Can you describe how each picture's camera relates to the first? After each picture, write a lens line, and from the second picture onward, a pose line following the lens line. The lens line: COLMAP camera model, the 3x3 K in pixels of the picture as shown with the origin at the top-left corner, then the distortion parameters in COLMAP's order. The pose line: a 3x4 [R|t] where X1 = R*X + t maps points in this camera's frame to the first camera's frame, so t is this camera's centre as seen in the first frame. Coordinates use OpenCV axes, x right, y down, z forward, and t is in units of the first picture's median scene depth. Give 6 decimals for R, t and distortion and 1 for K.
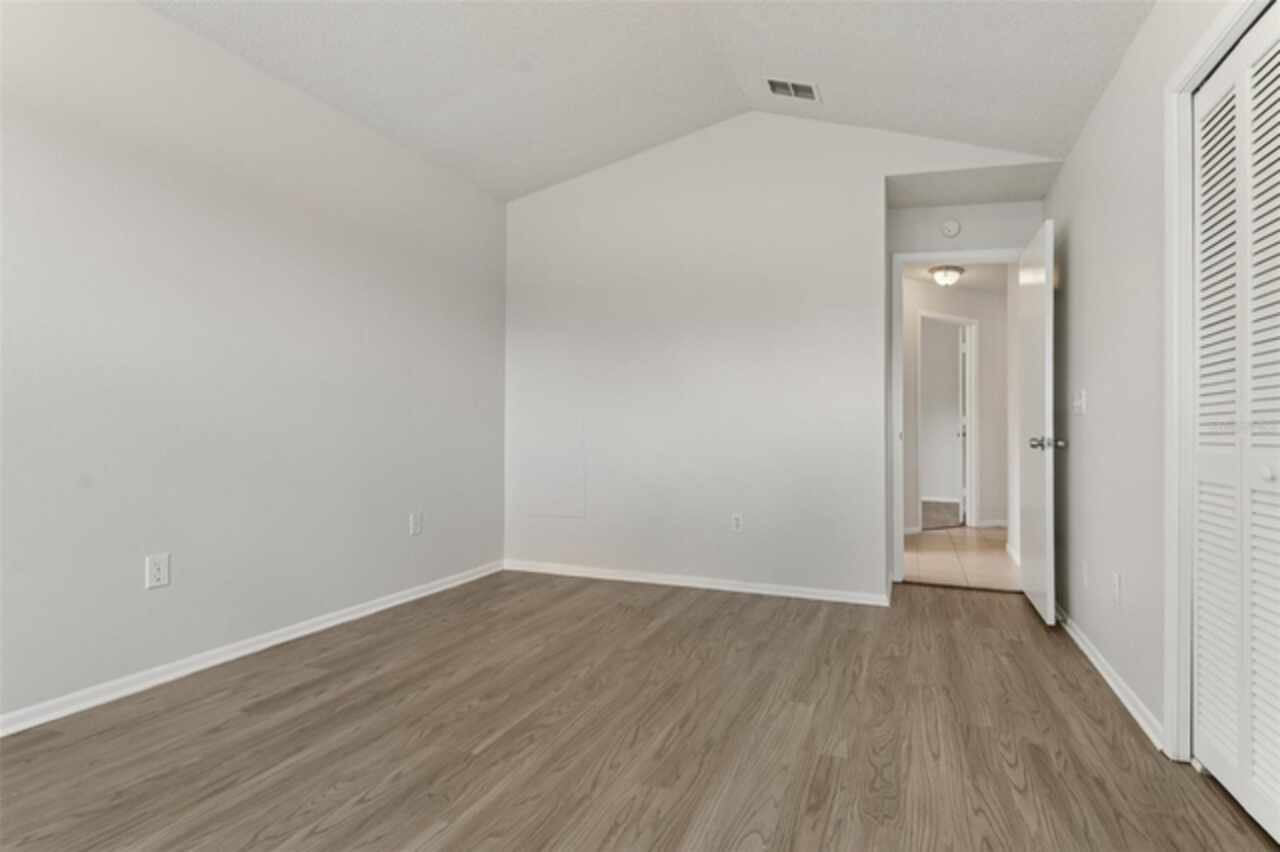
lens RADIAL K [[612.9, 0, 639.6], [0, 612.9, 414.7], [0, 0, 1]] dist [-0.000532, -0.000503]
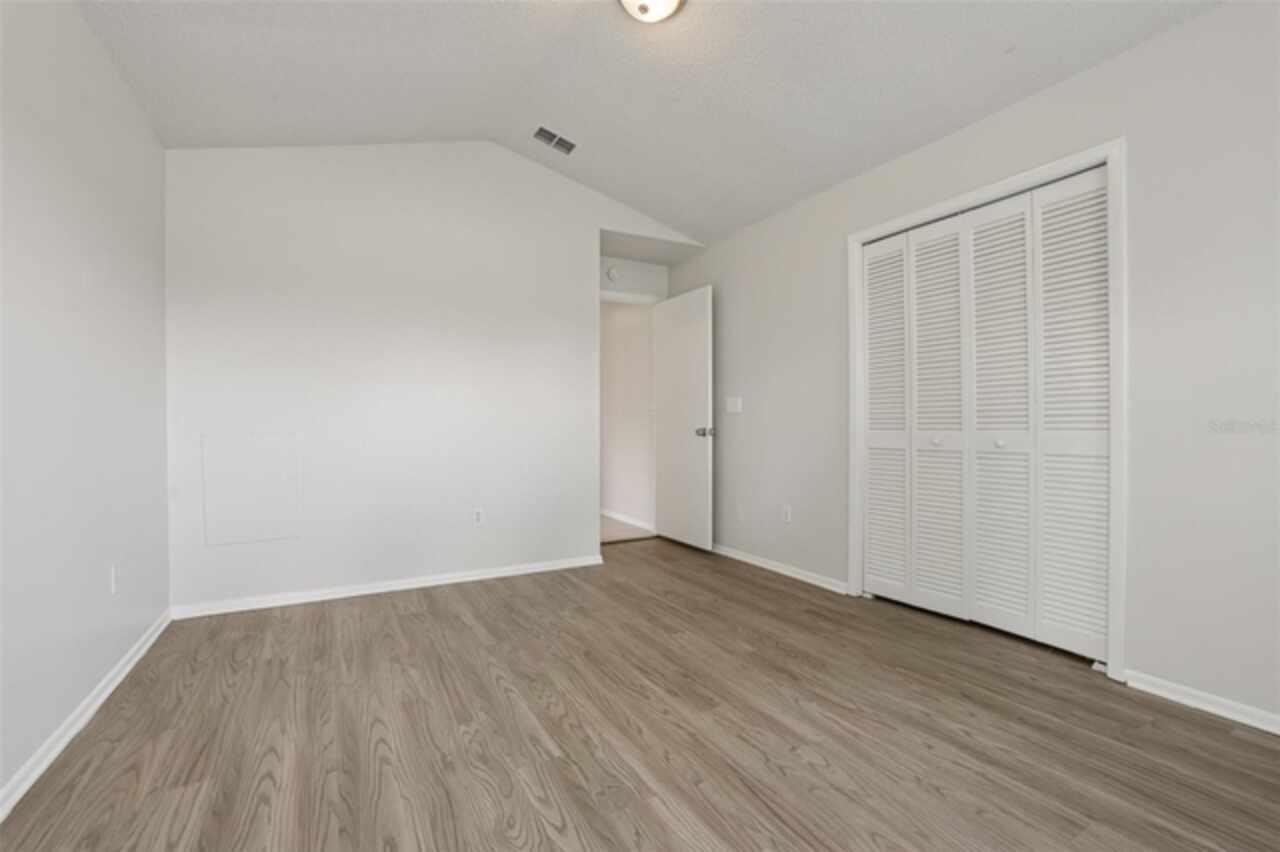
lens RADIAL K [[558.5, 0, 628.6], [0, 558.5, 426.1], [0, 0, 1]] dist [-0.043488, 0.018211]
pose [[0.719296, -0.032079, 0.693963, -0.576795], [0.016778, 0.999444, 0.028810, -0.015450], [-0.694502, -0.009079, 0.719434, 0.188511]]
